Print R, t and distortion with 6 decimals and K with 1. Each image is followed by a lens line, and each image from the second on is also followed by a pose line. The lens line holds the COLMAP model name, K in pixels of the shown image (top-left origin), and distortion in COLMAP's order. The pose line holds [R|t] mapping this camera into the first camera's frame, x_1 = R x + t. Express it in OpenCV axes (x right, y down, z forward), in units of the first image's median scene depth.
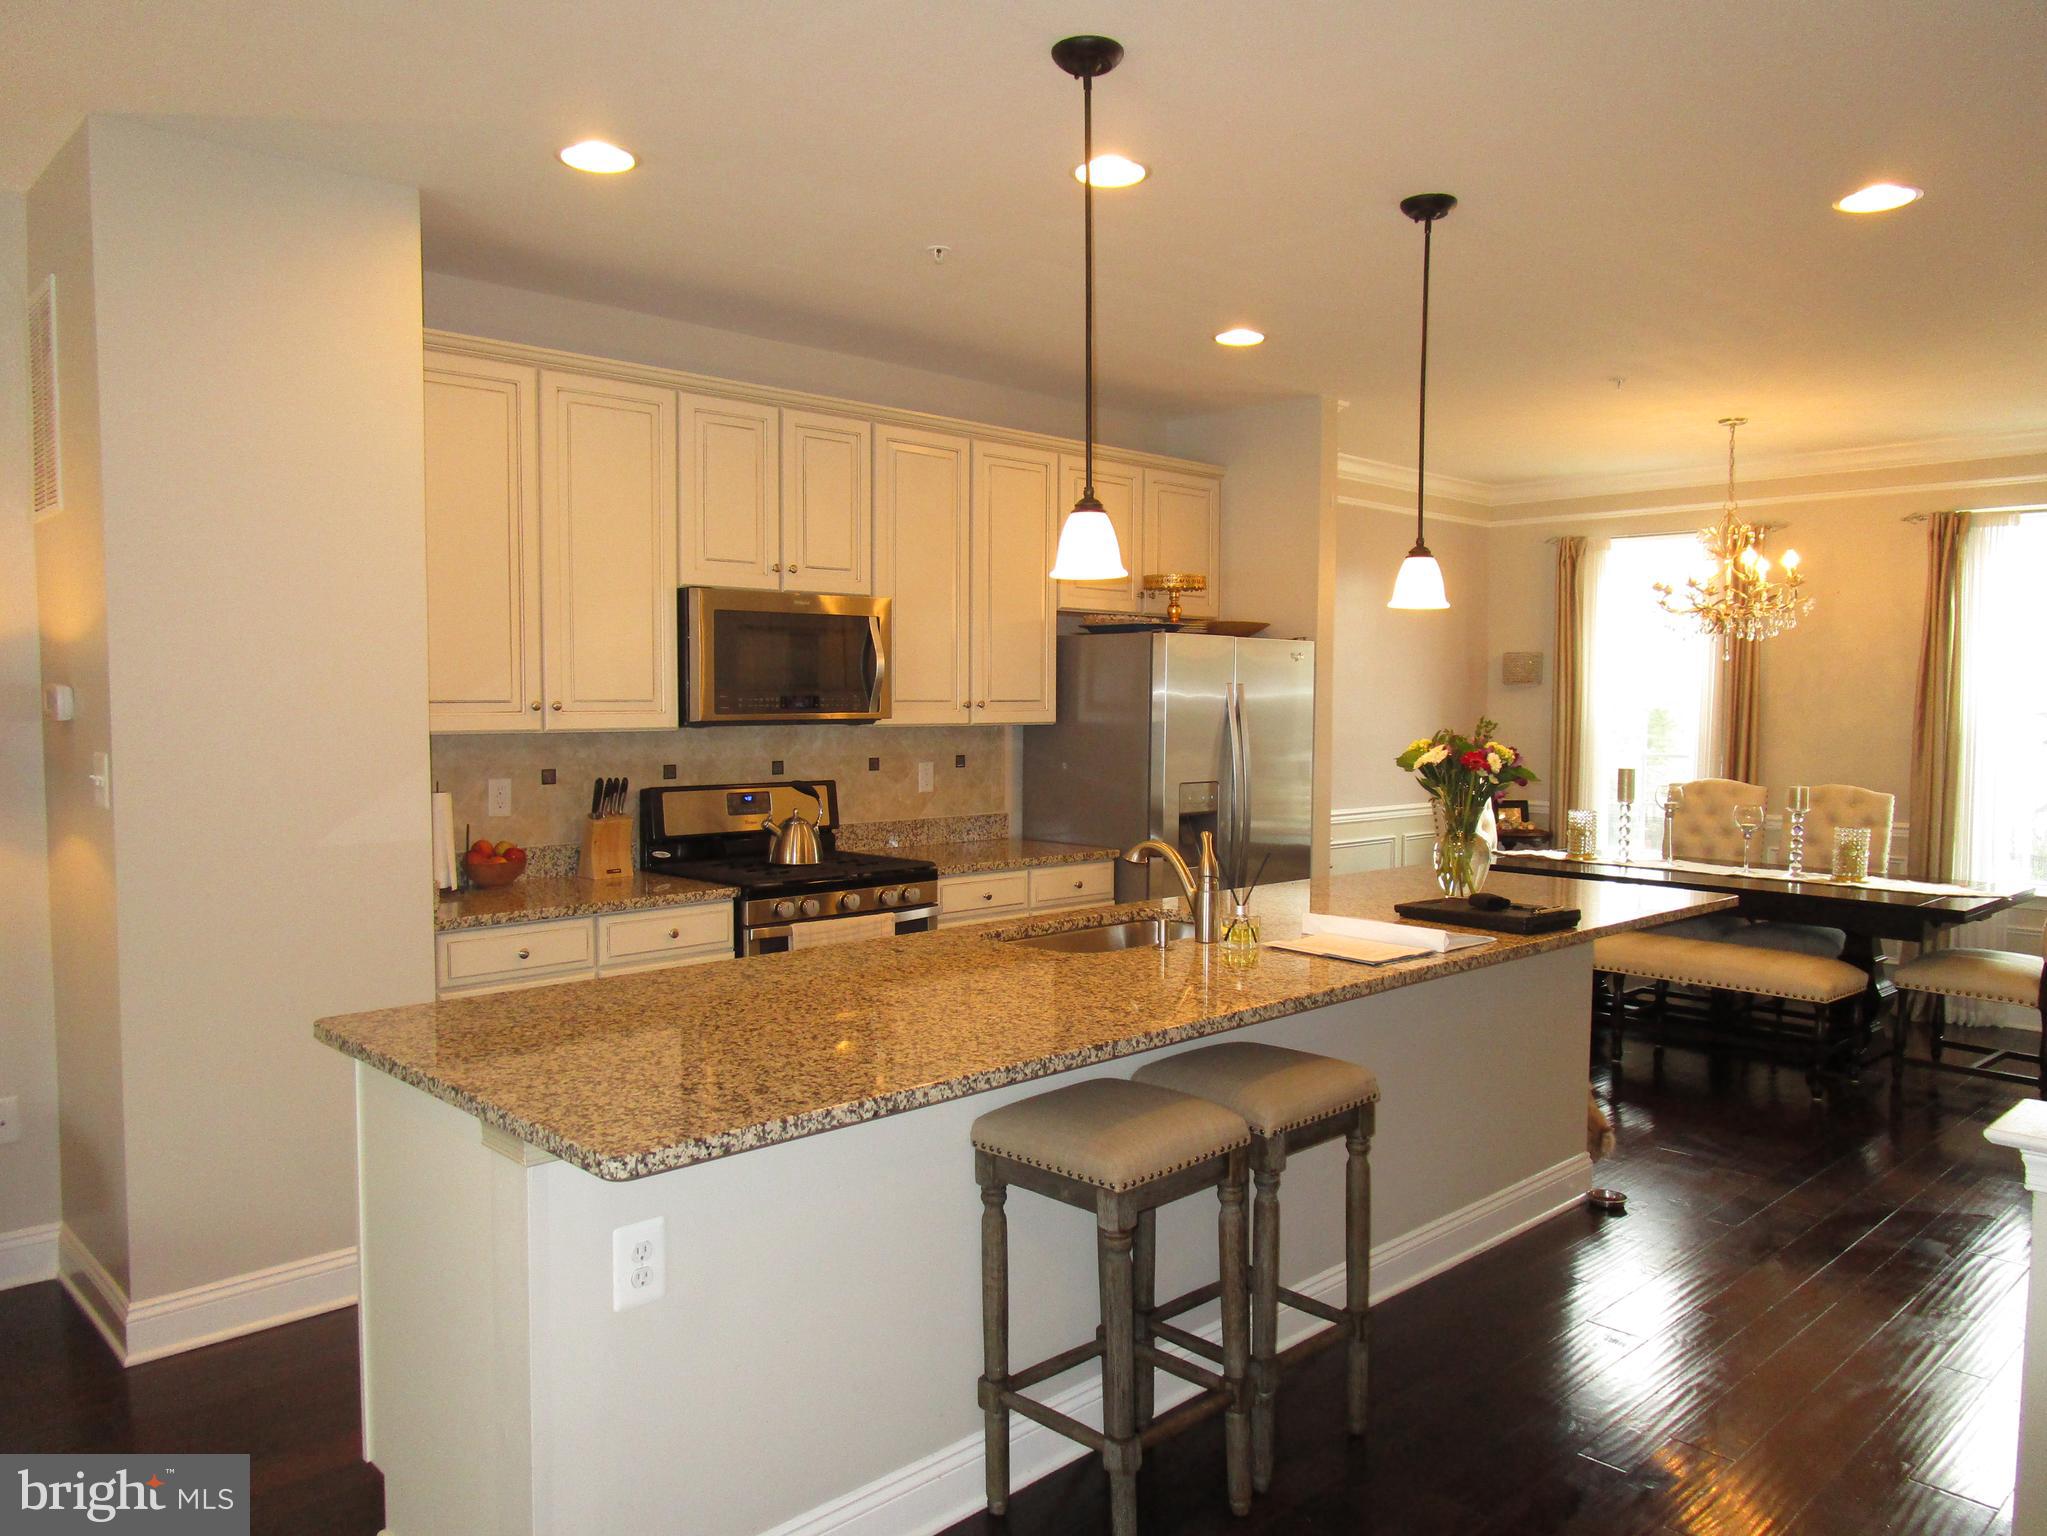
lens RADIAL K [[1469.0, 0, 1023.5], [0, 1469.0, 768.0], [0, 0, 1]] dist [-0.004718, 0.001291]
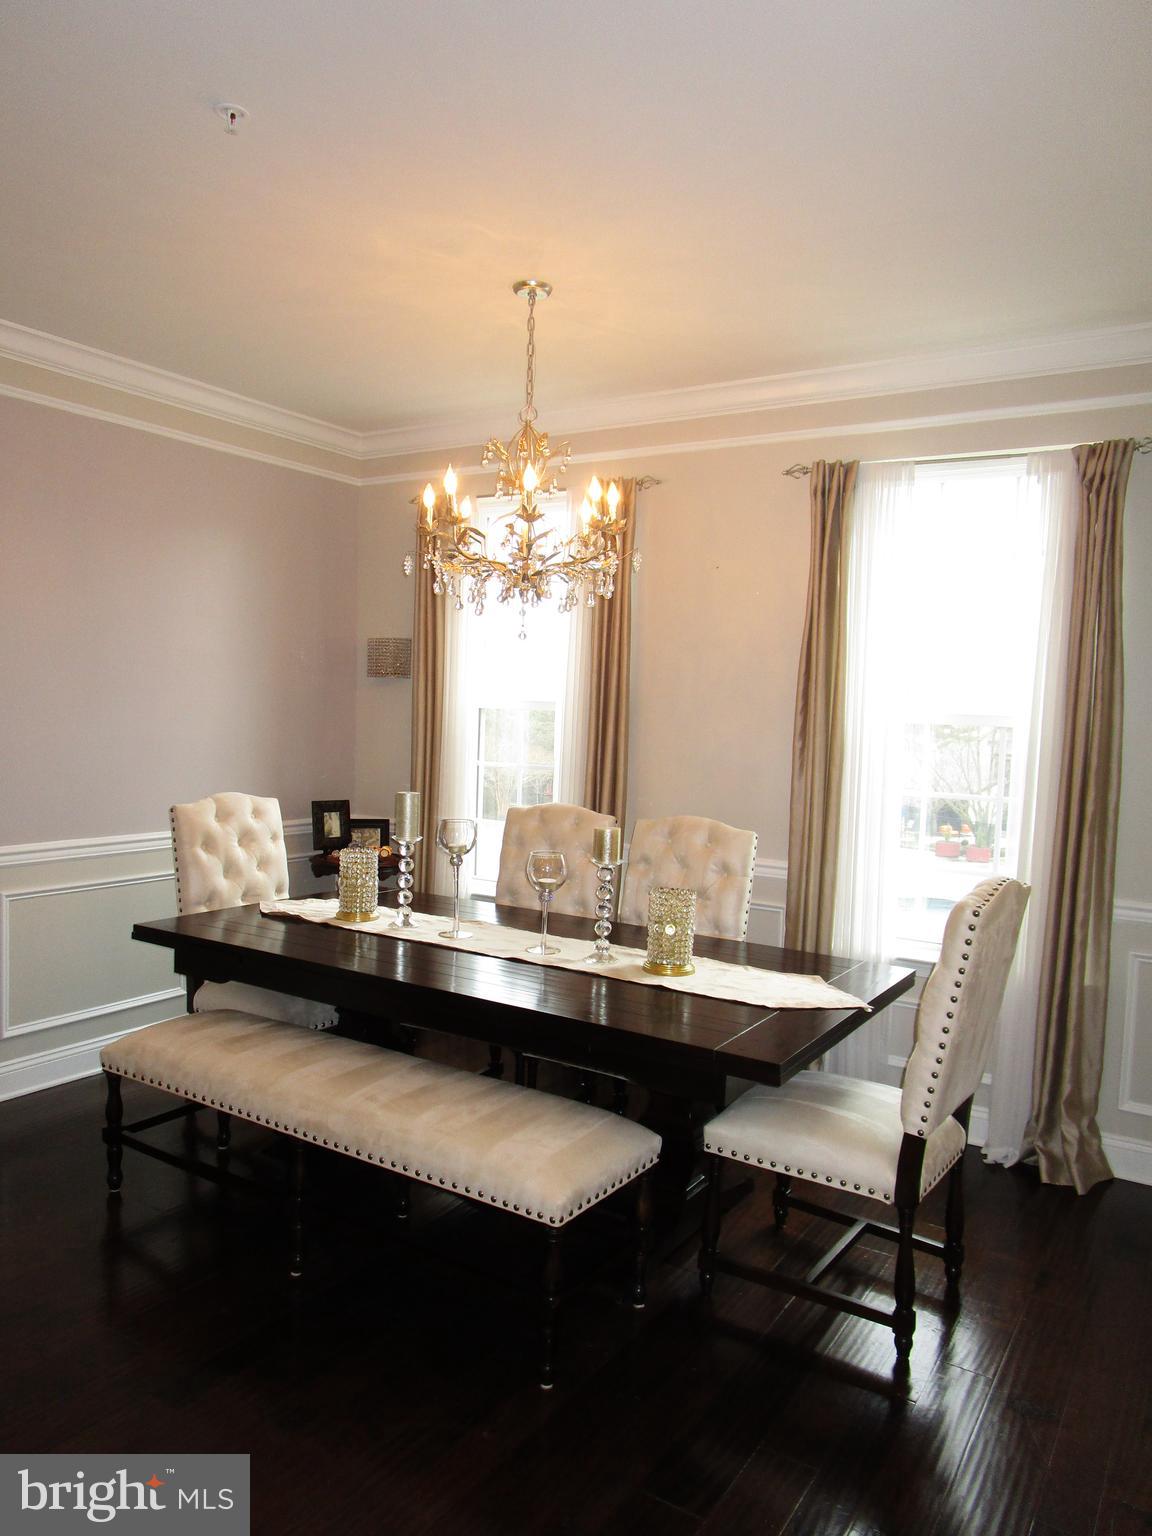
lens RADIAL K [[1102.3, 0, 576.0], [0, 1102.3, 768.0], [0, 0, 1]] dist [-0.004718, 0.001291]
pose [[0.968451, -0.000966, 0.249202, 0.385496], [-0.004579, 0.999755, 0.021668, -0.028062], [-0.249162, -0.022126, 0.968209, 0.509340]]
